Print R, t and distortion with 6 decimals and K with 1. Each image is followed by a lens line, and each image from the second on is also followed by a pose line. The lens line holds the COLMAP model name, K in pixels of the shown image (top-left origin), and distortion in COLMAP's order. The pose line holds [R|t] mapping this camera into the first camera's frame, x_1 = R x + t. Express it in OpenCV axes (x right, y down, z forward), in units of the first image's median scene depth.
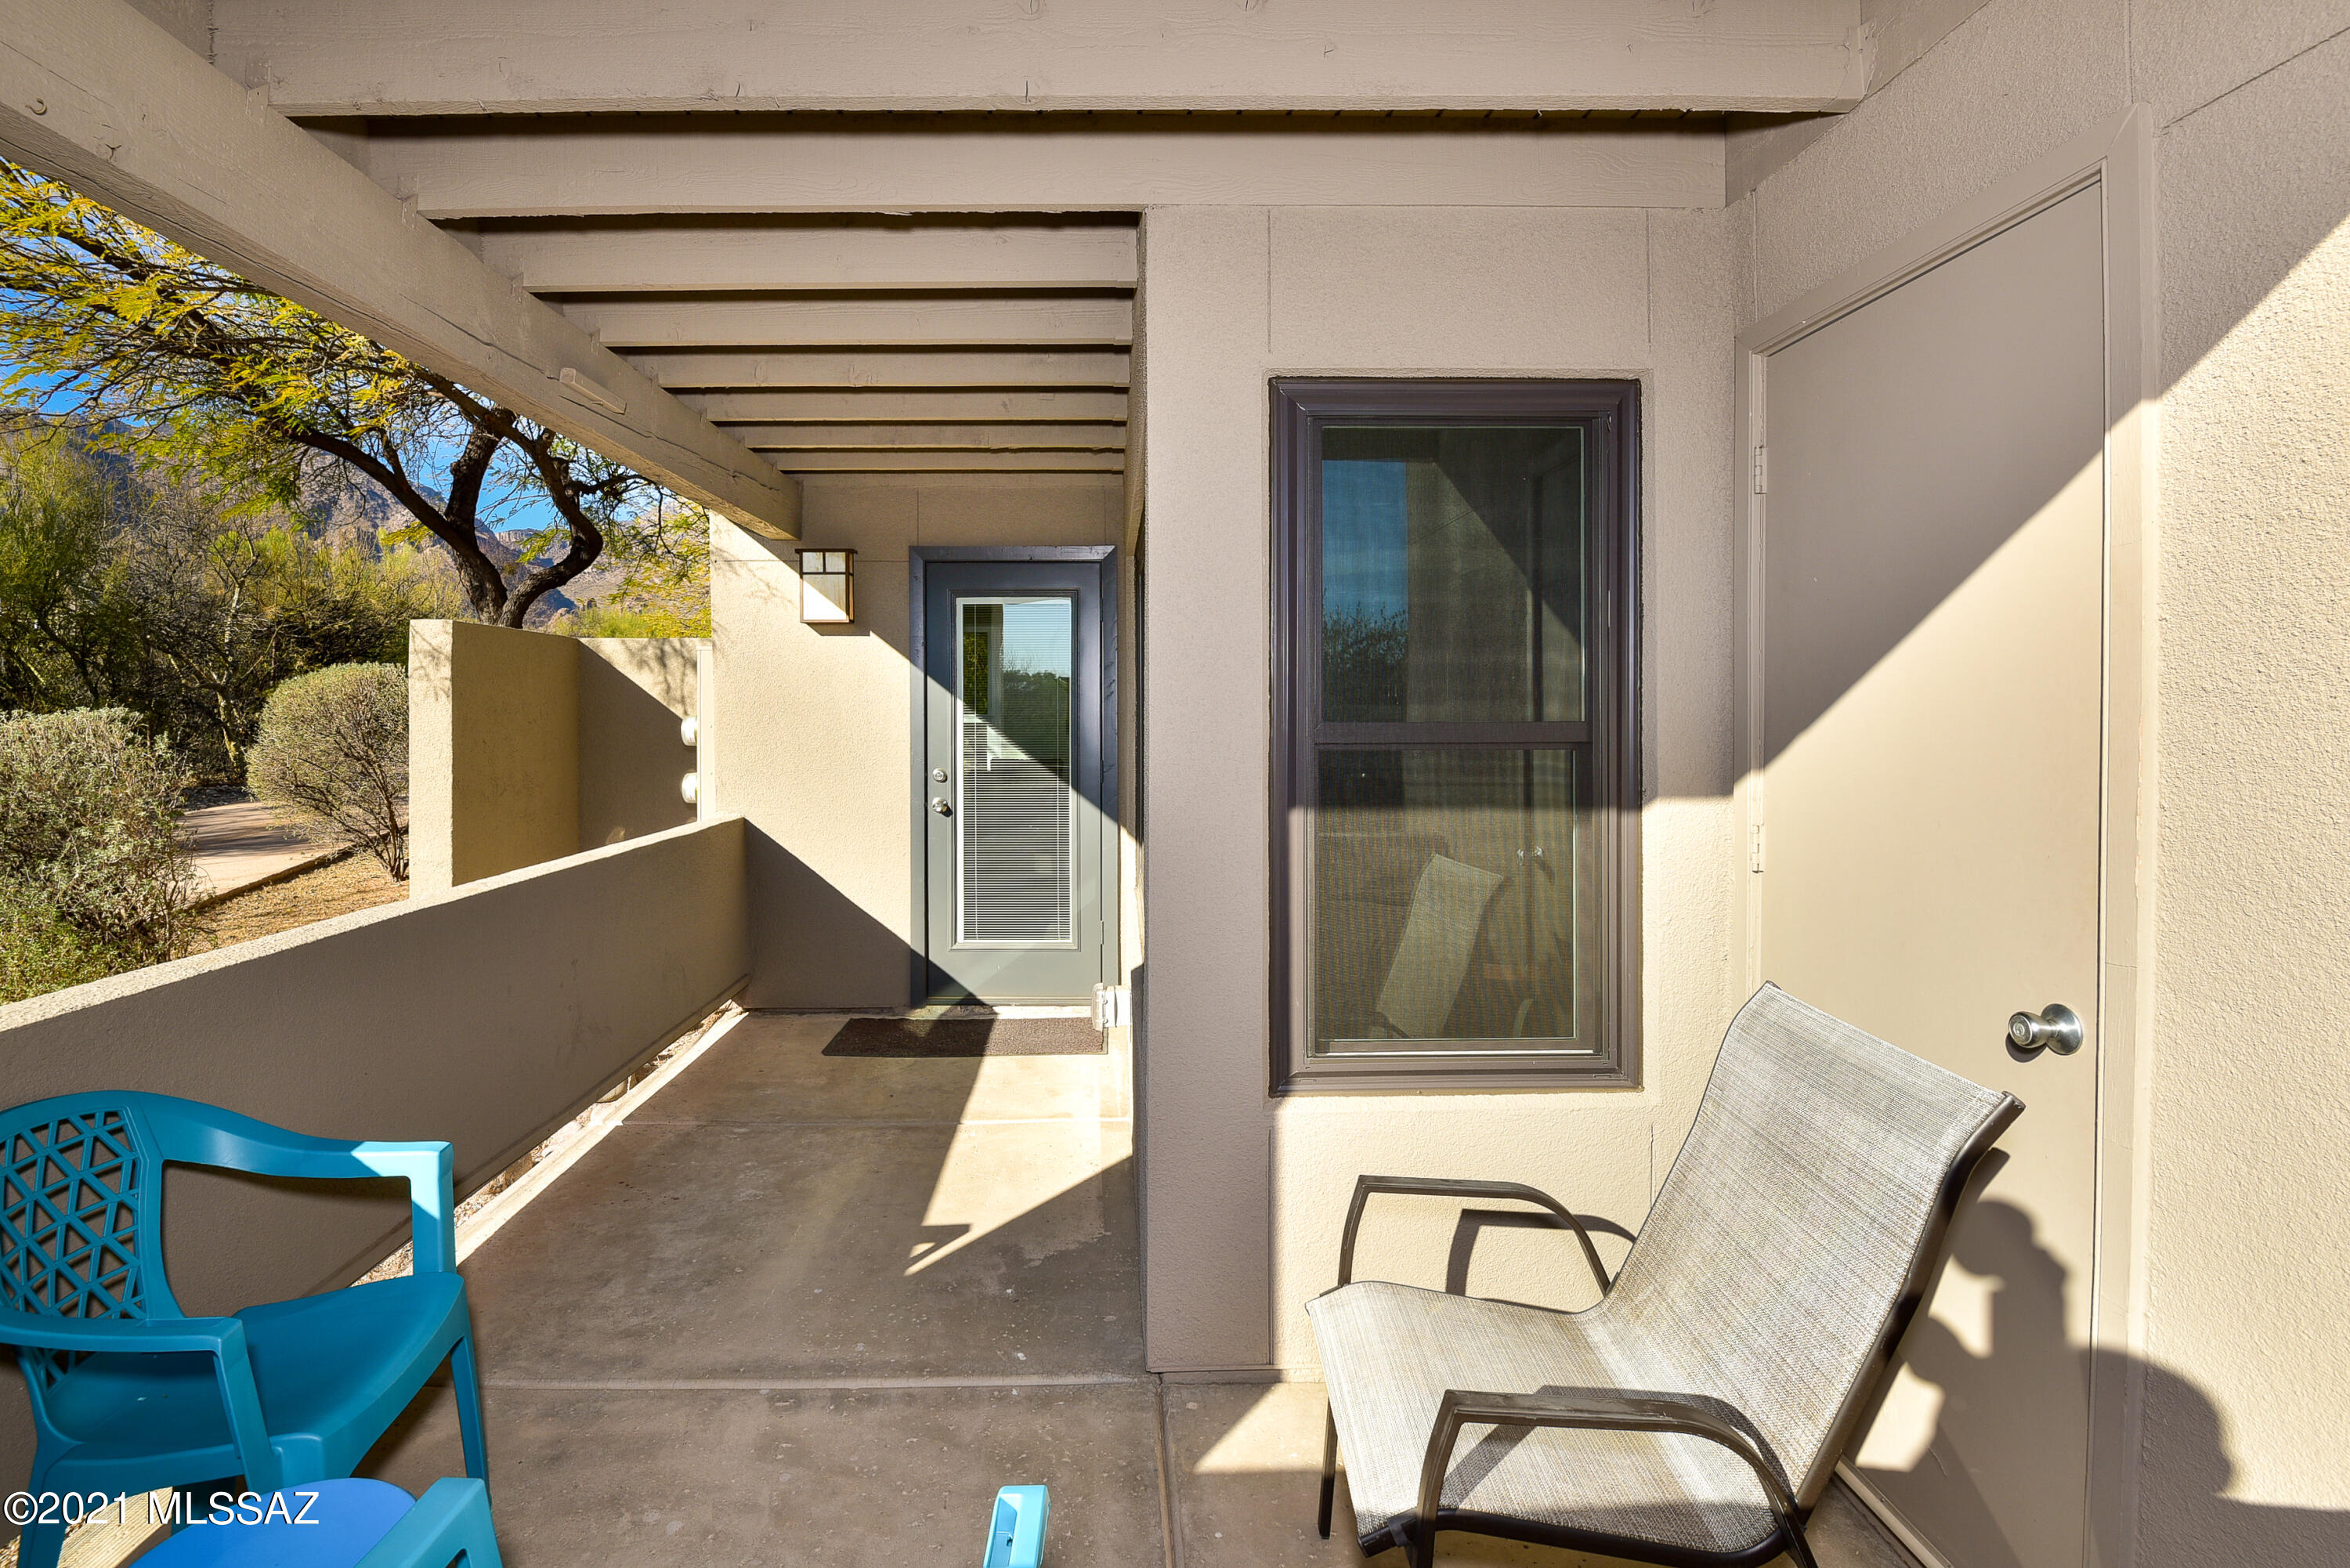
lens RADIAL K [[1099.6, 0, 1174.8], [0, 1099.6, 722.9], [0, 0, 1]] dist [-0.000265, -0.021996]
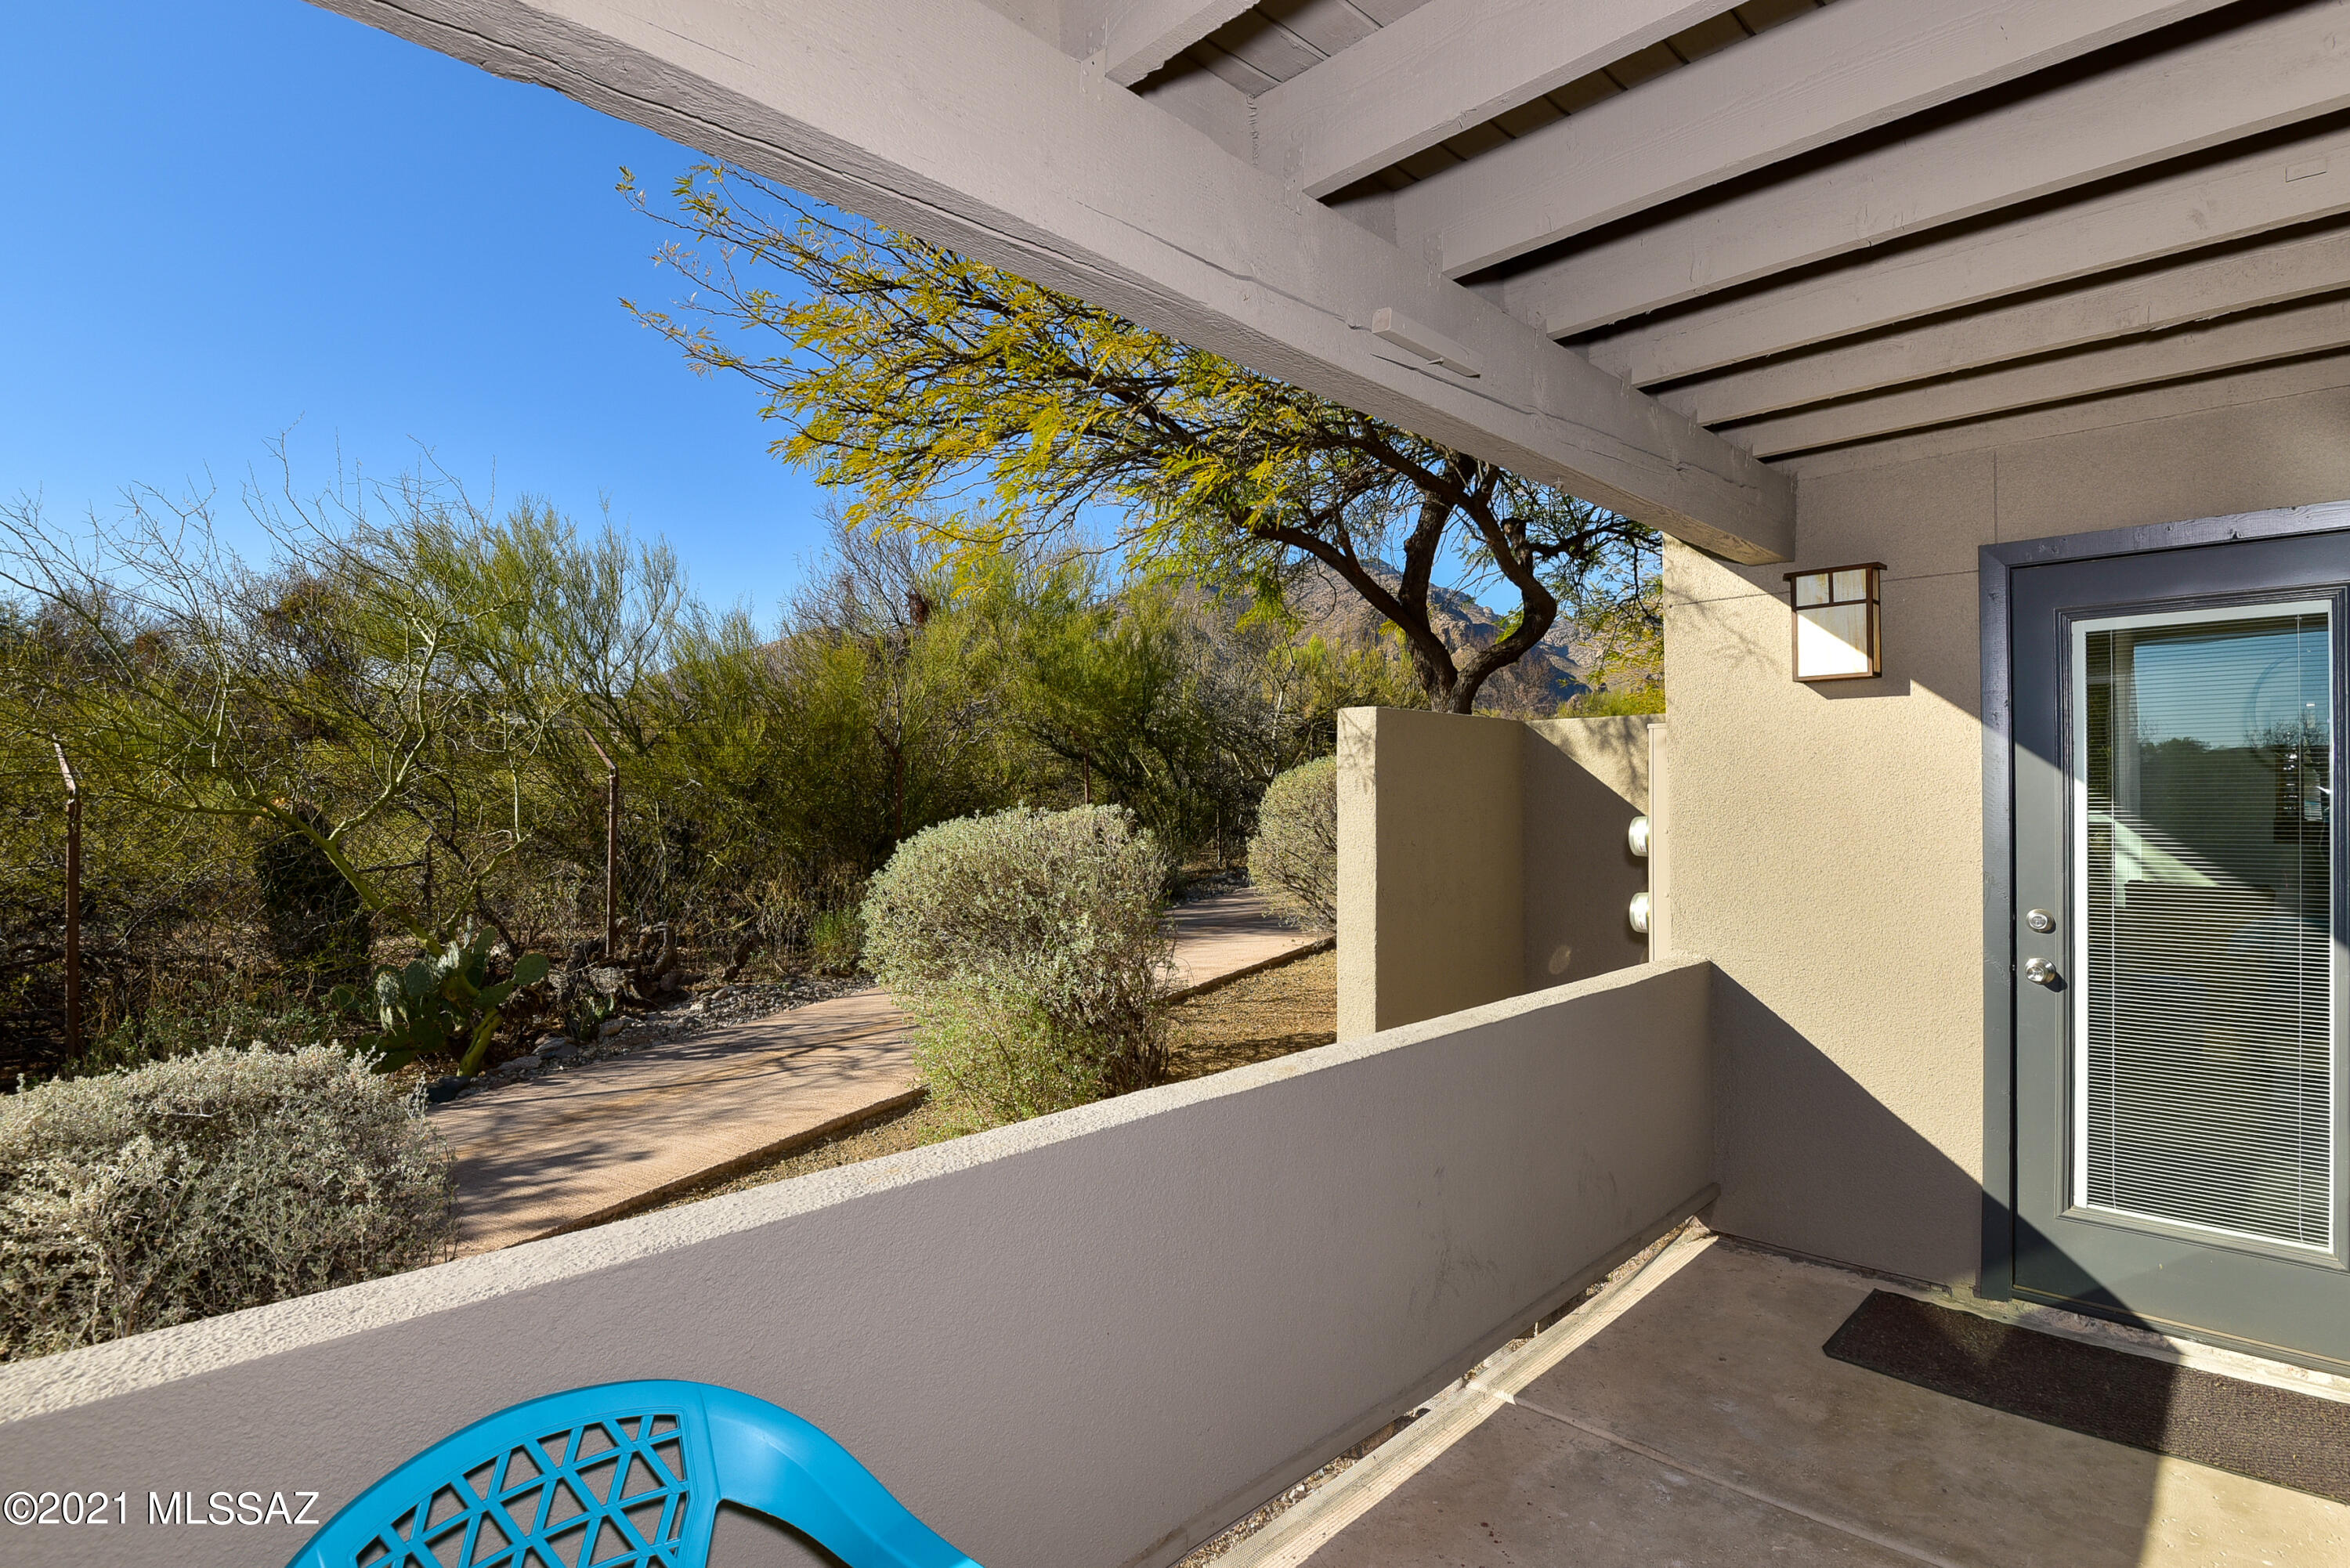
lens RADIAL K [[1141.0, 0, 1214.8], [0, 1141.0, 786.8], [0, 0, 1]] dist [0.000230, -0.013931]
pose [[0.679044, -0.006193, -0.734072, -0.064314], [-0.005502, 0.999893, -0.013525, -0.014242], [0.734077, 0.013223, 0.678937, 0.249562]]
